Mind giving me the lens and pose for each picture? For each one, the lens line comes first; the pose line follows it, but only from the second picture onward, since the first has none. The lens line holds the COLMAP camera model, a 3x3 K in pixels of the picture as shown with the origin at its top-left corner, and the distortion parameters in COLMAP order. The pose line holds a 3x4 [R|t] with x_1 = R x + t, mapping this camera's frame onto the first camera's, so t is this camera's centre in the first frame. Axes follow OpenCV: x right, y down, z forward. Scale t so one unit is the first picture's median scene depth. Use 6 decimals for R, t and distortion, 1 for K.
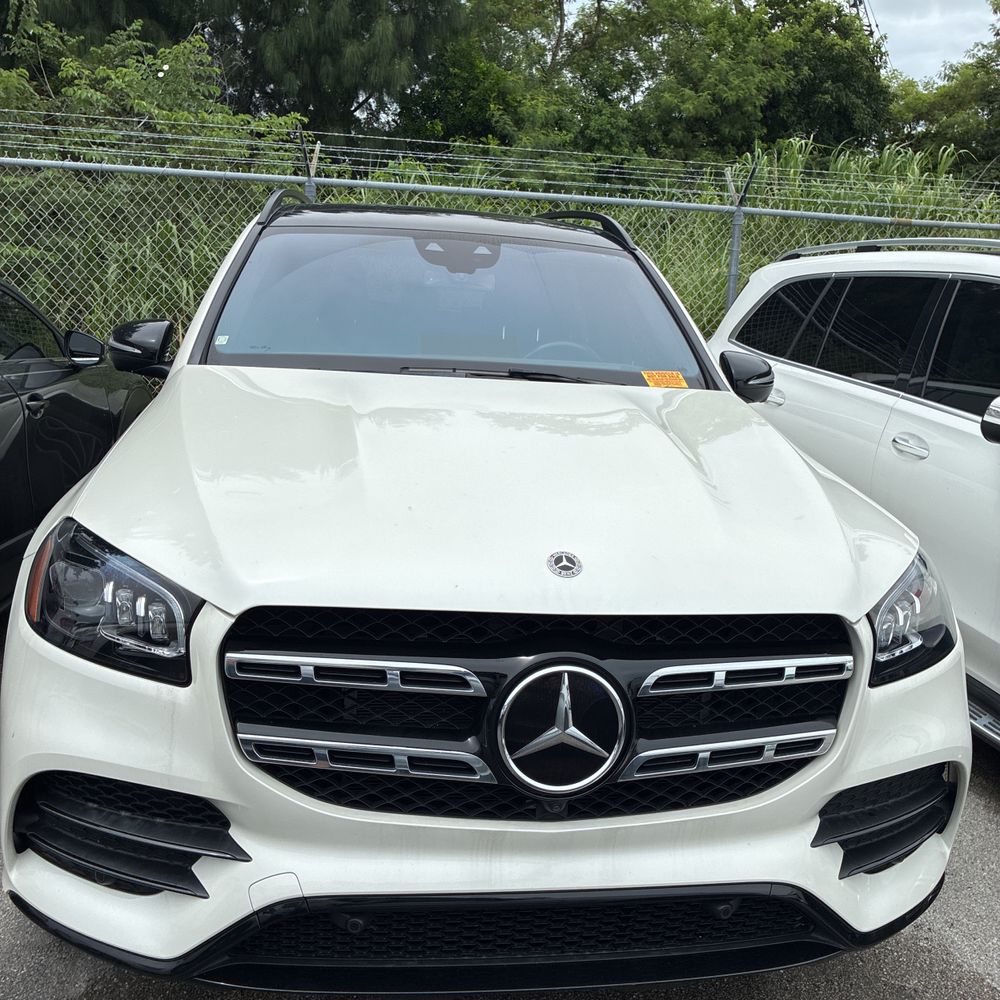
lens RADIAL K [[1025.7, 0, 485.3], [0, 1025.7, 496.4], [0, 0, 1]] dist [0.020890, 0.010880]
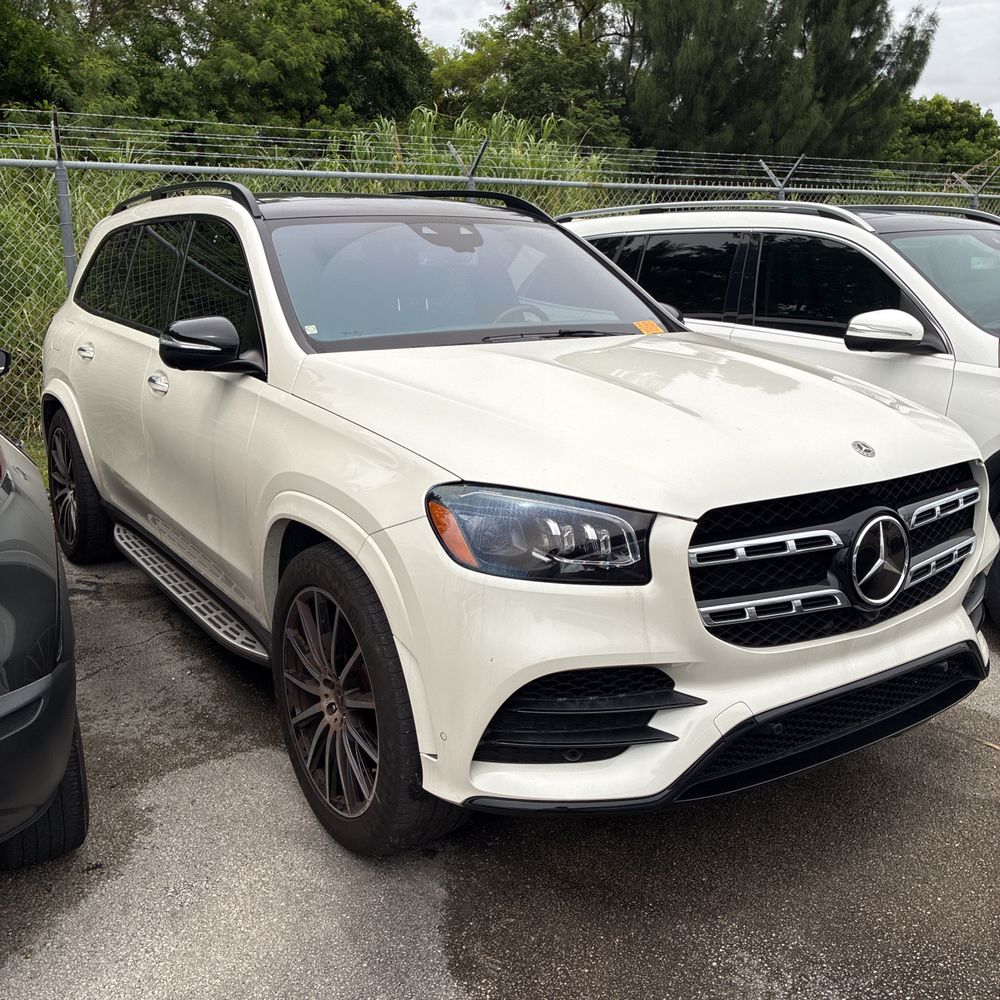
lens RADIAL K [[1025.7, 0, 485.3], [0, 1025.7, 496.4], [0, 0, 1]] dist [0.020890, 0.010880]
pose [[0.903841, -0.159677, 0.396956, -0.242072], [0.146223, 0.987169, 0.064153, -0.009333], [-0.402107, 0.000060, 0.915593, -0.026659]]
